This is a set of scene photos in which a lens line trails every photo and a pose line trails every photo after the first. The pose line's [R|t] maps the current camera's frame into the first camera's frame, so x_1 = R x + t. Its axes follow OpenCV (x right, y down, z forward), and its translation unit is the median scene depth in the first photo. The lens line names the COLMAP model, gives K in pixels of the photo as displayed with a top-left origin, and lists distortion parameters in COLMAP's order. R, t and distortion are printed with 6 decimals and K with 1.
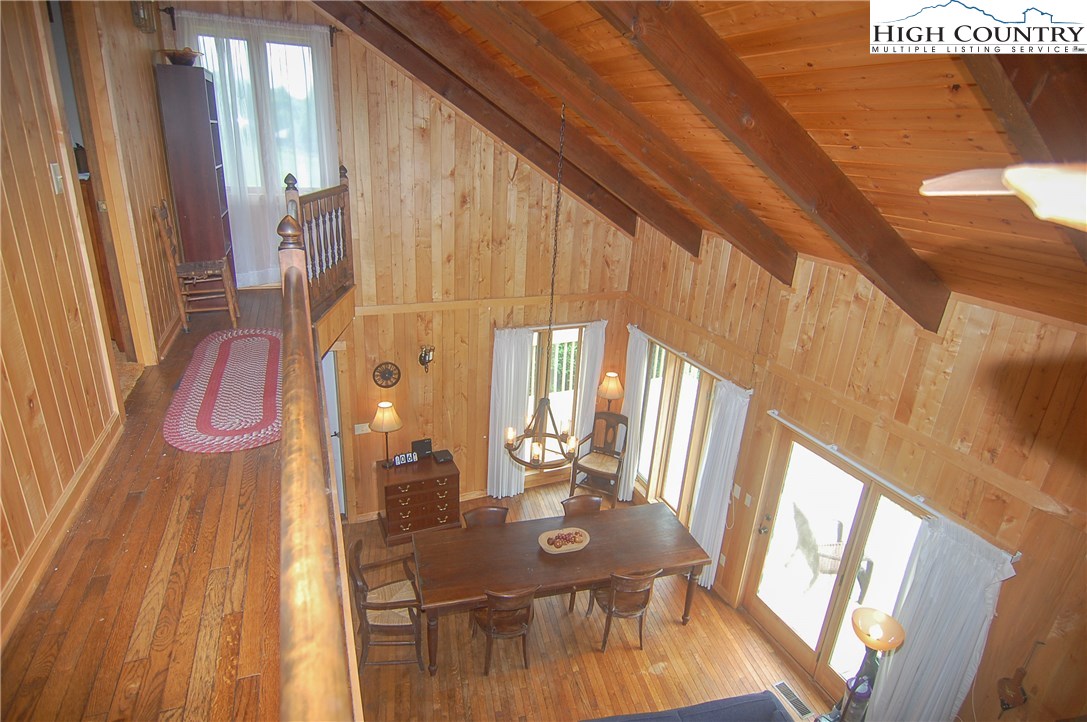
lens RADIAL K [[586.4, 0, 543.5], [0, 586.4, 361.0], [0, 0, 1]] dist [0.000438, 0.000041]
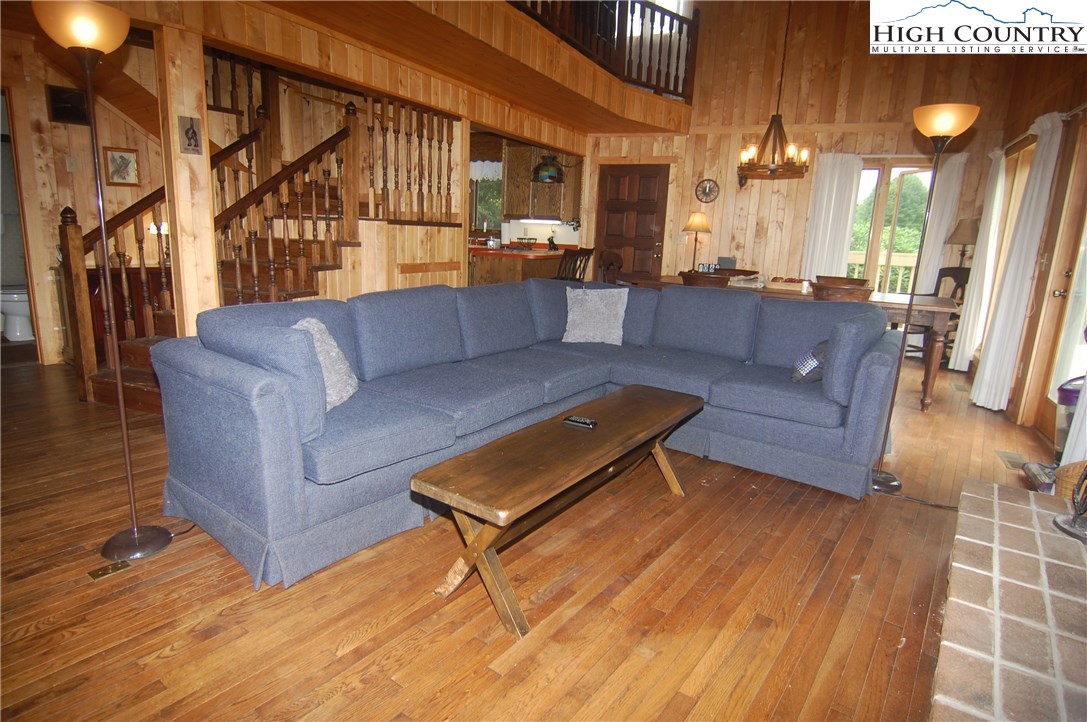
lens RADIAL K [[600.2, 0, 536.8], [0, 600.2, 358.8], [0, 0, 1]] dist [-0.001172, -0.016339]
pose [[0.643819, 0.123671, -0.755117, 0.452500], [-0.270394, 0.959953, -0.073322, 0.518345], [0.715810, 0.251386, 0.651477, 0.063398]]
